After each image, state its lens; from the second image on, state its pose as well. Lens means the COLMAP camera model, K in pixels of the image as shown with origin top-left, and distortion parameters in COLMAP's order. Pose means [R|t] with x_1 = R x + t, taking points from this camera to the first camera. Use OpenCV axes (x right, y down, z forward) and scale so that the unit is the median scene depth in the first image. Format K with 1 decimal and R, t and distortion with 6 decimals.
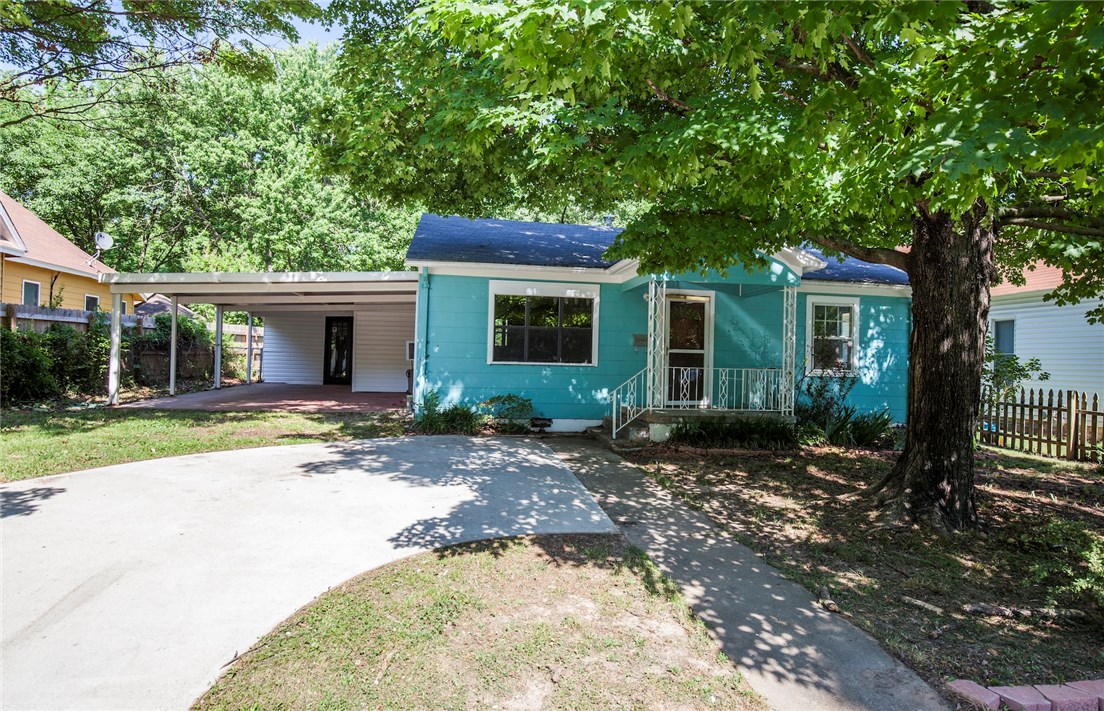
lens RADIAL K [[632.7, 0, 576.7], [0, 632.7, 356.6], [0, 0, 1]] dist [-0.022274, 0.000614]
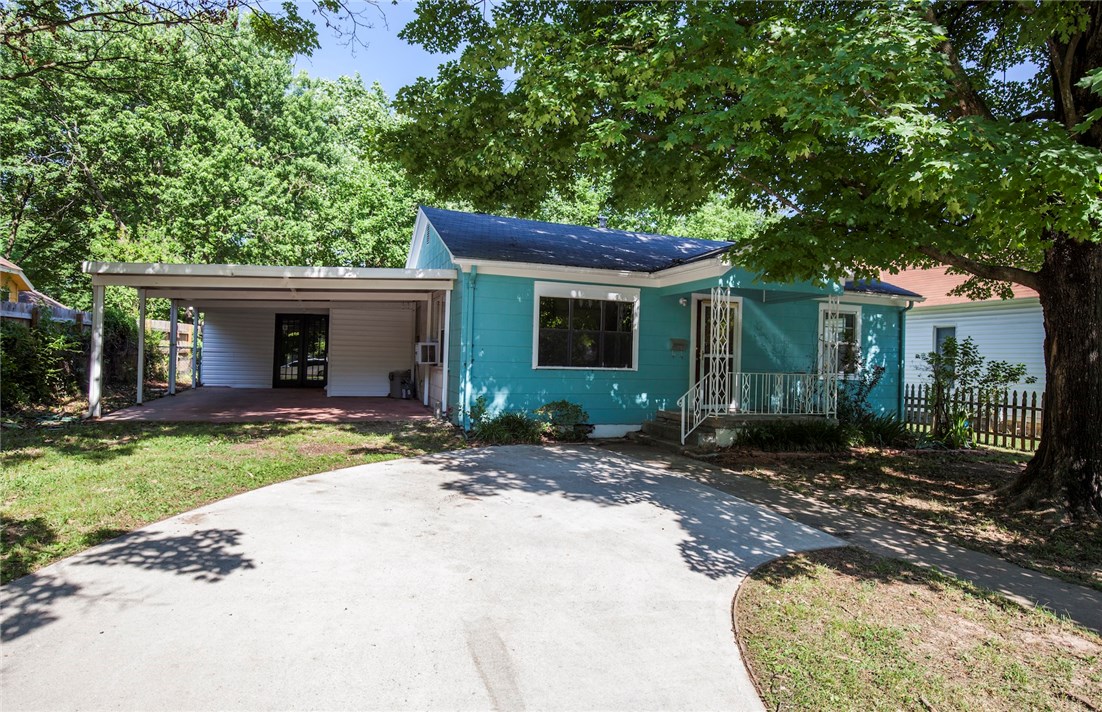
lens RADIAL K [[631.5, 0, 561.1], [0, 631.5, 357.3], [0, 0, 1]] dist [-0.022274, 0.000614]
pose [[0.981881, 0.003011, 0.189473, -0.273565], [-0.004184, 0.999974, 0.005789, -0.011130], [-0.189451, -0.006476, 0.981869, 0.051986]]
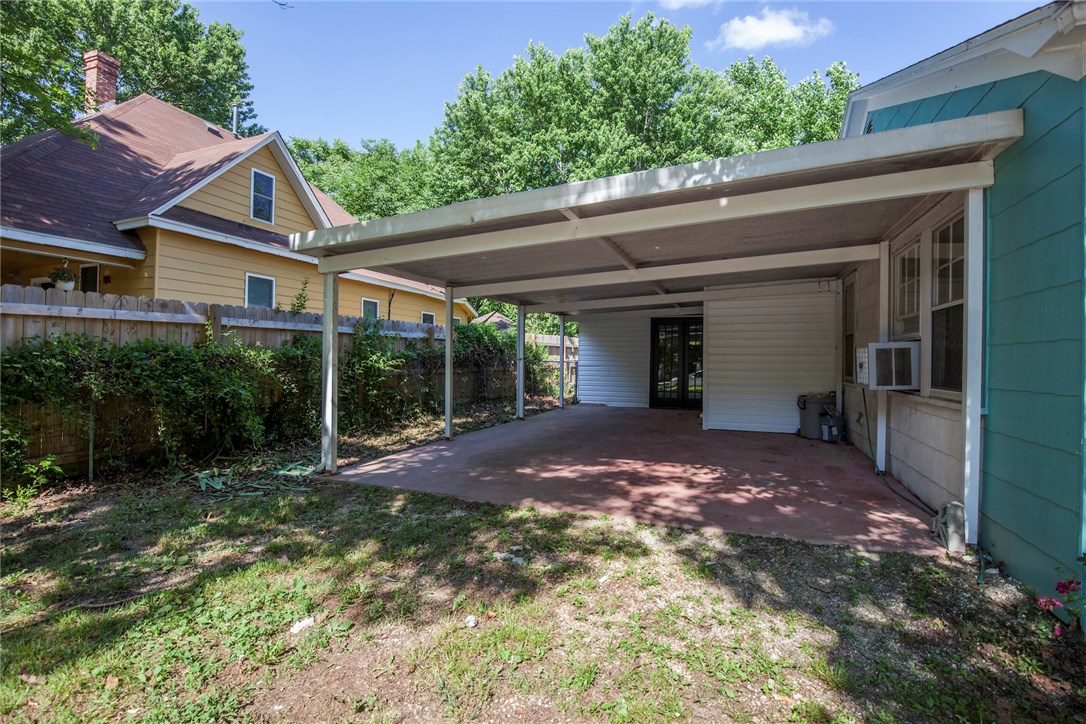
lens RADIAL K [[501.2, 0, 552.9], [0, 501.2, 358.4], [0, 0, 1]] dist [-0.027093, 0.003088]
pose [[0.864729, -0.018790, -0.501887, -0.325502], [0.014457, 0.999817, -0.012522, -0.015525], [0.502031, 0.003573, 0.864842, 0.684899]]
